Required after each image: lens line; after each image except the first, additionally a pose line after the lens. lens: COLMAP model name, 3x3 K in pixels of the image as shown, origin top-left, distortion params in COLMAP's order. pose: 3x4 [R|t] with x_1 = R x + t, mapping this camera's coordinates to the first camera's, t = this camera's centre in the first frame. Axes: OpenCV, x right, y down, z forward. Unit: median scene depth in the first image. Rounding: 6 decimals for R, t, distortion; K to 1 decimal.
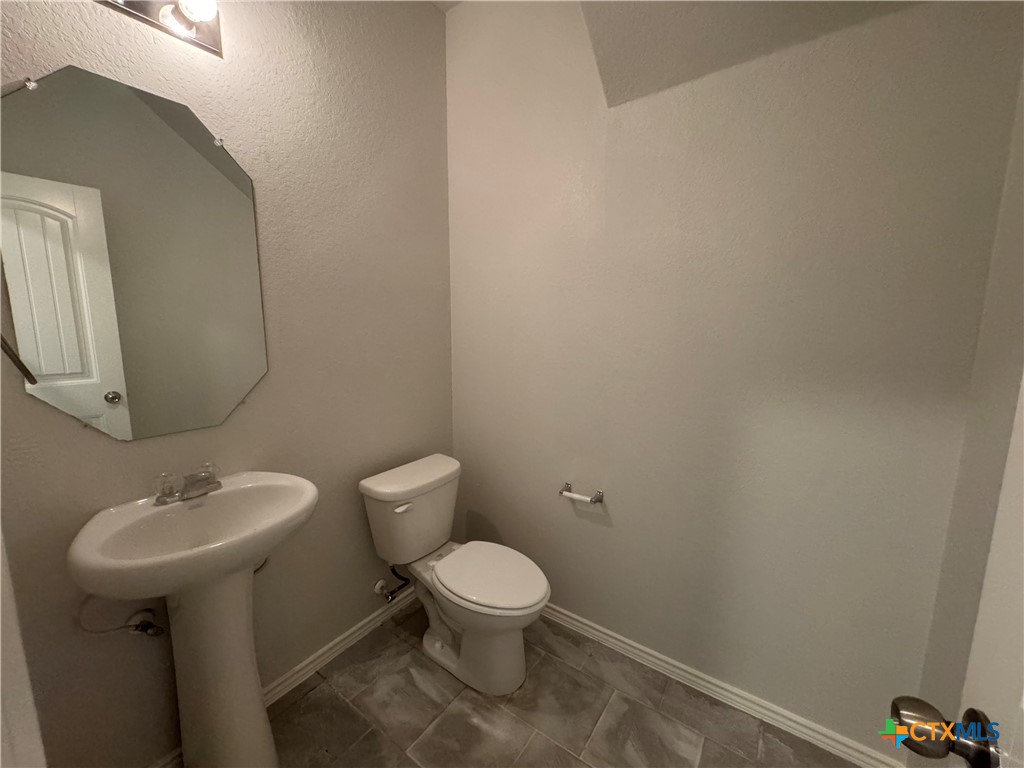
lens RADIAL K [[412.7, 0, 511.1], [0, 412.7, 383.4], [0, 0, 1]] dist [-0.011798, -0.000134]
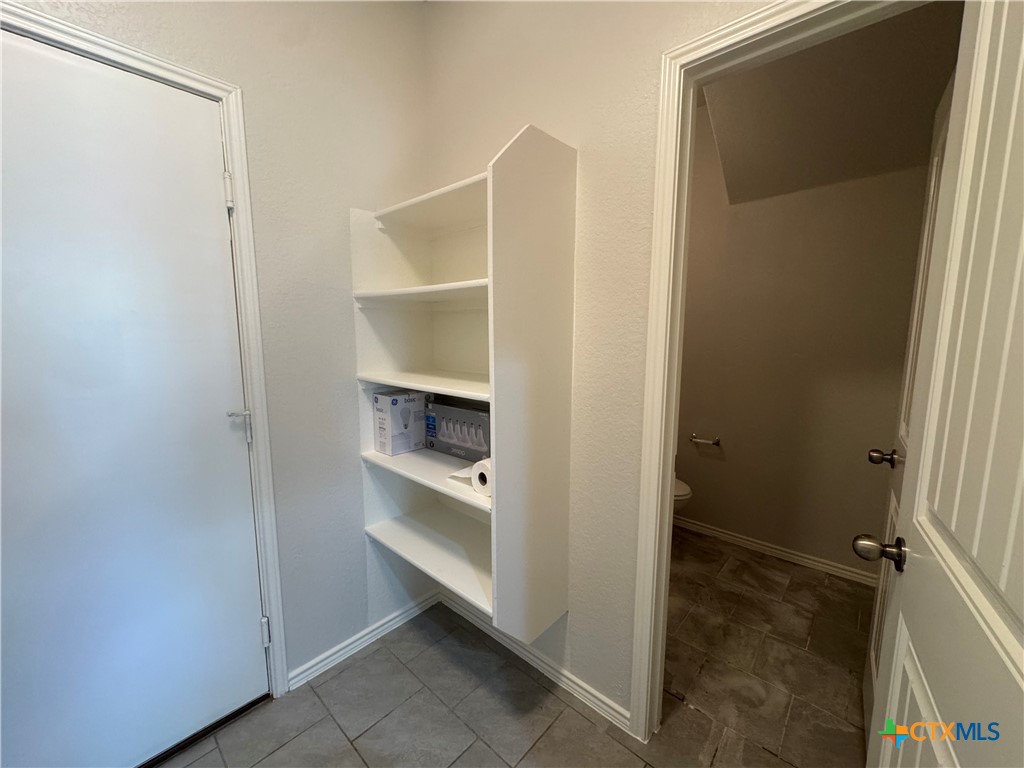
lens RADIAL K [[412.7, 0, 511.3], [0, 412.7, 383.3], [0, 0, 1]] dist [-0.011798, -0.000134]
pose [[0.993407, 0.016349, -0.113465, -0.448171], [-0.018585, 0.999653, -0.018677, 0.105237], [0.113120, 0.020662, 0.993366, -0.752993]]
